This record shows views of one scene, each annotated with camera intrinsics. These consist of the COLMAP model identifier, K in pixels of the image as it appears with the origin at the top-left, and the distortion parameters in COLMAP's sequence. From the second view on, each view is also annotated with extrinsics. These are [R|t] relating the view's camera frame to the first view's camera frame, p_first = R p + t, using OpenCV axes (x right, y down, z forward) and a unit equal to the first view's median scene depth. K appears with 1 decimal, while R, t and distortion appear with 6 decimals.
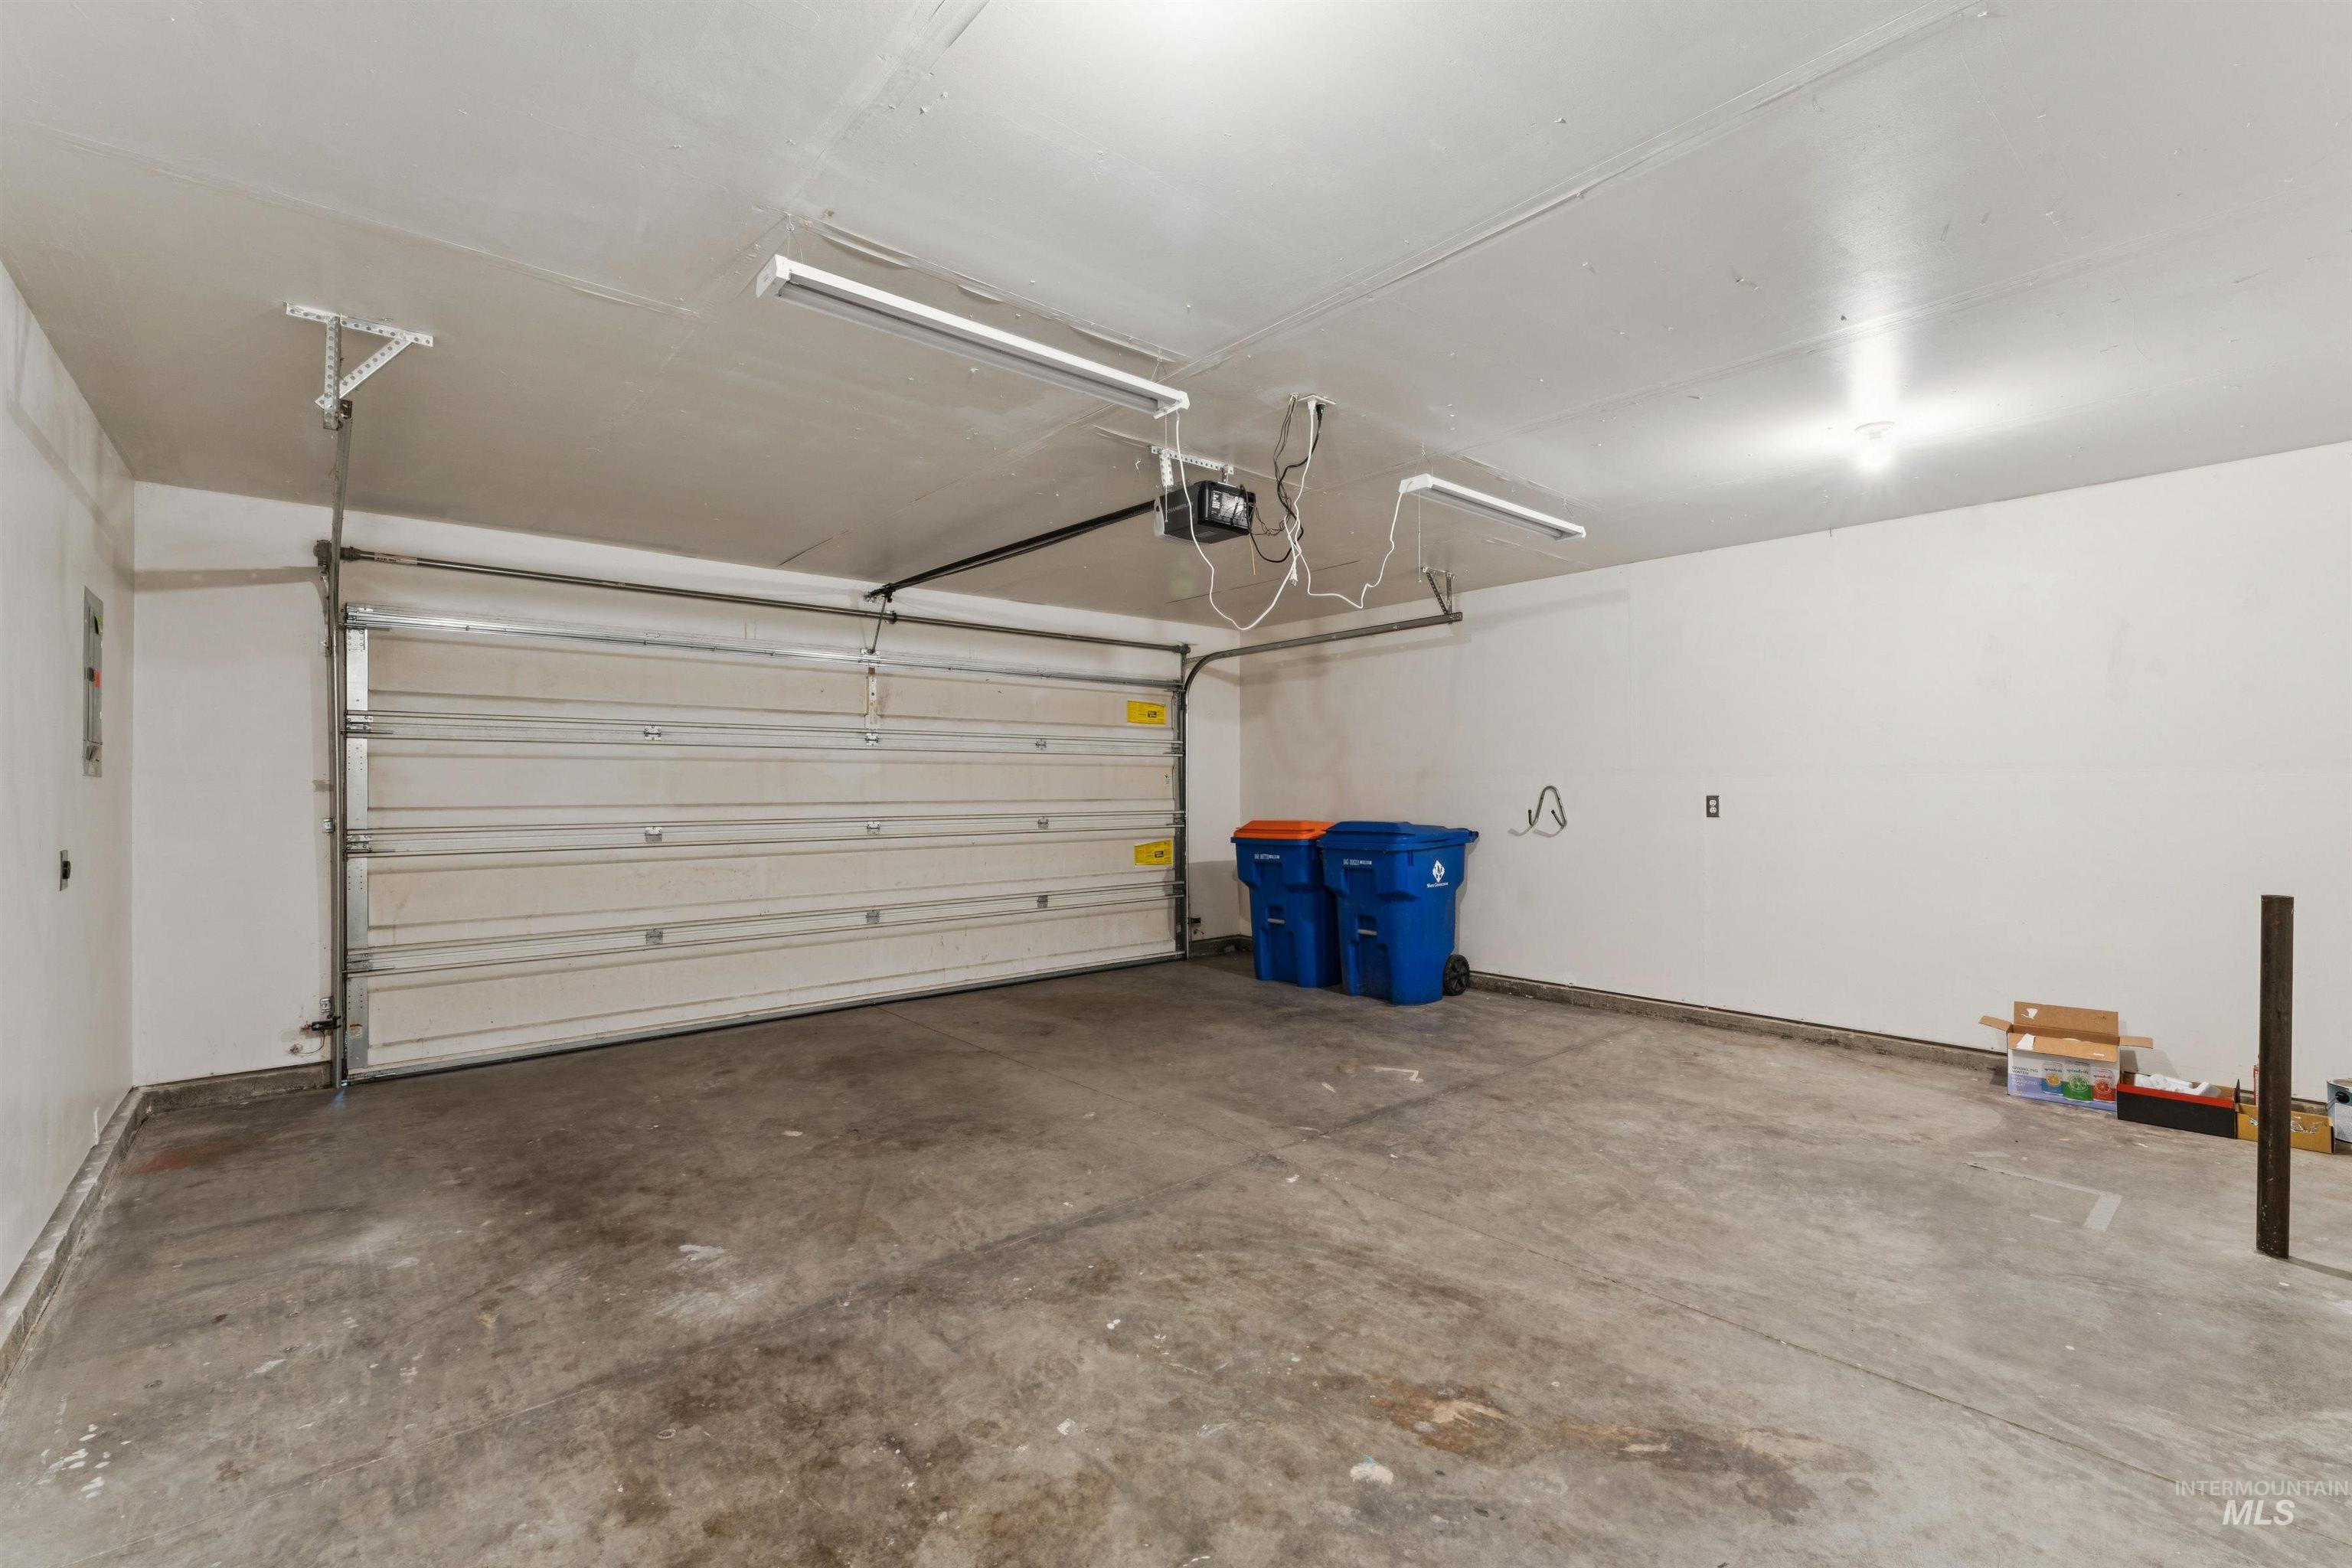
lens RADIAL K [[1027.3, 0, 1180.9], [0, 1027.3, 785.8], [0, 0, 1]] dist [-0.001807, -0.000885]
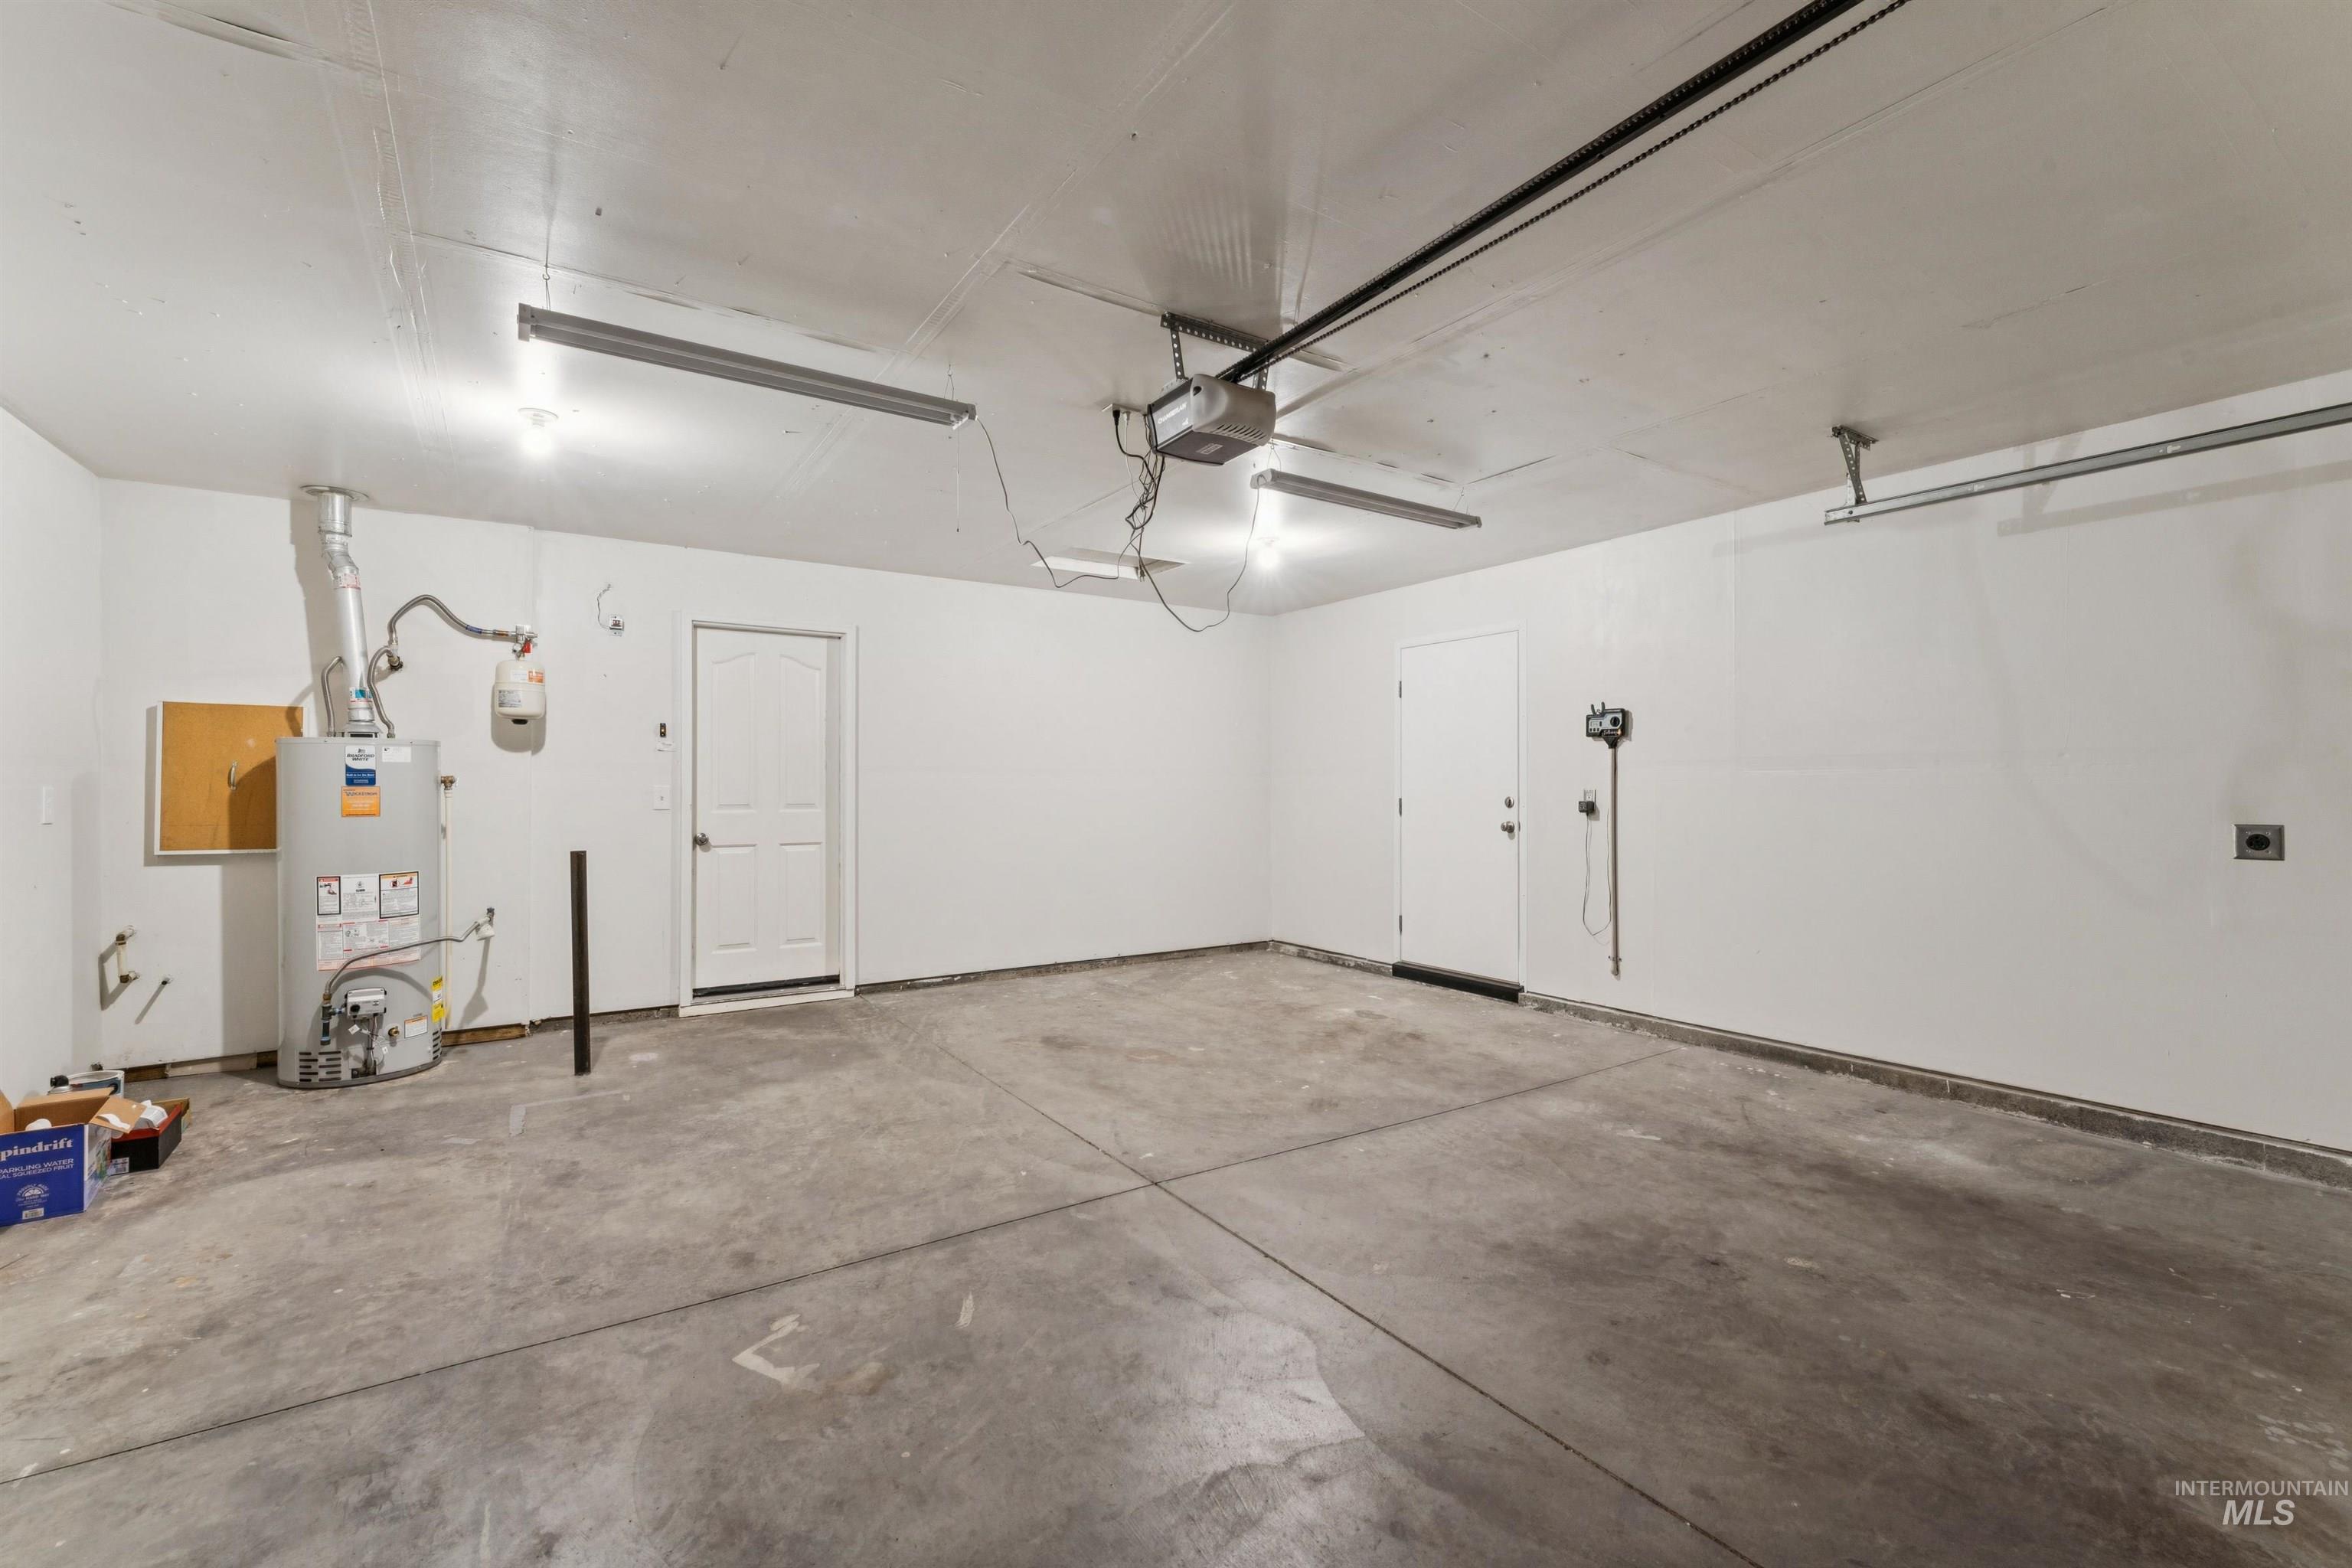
lens RADIAL K [[1027.3, 0, 1189.3], [0, 1027.3, 785.8], [0, 0, 1]] dist [-0.001807, -0.000885]
pose [[-0.993205, 0.007761, 0.116119, -0.058804], [0.007300, 0.999964, -0.004397, 0.016940], [-0.116148, -0.003519, -0.993226, 2.122658]]
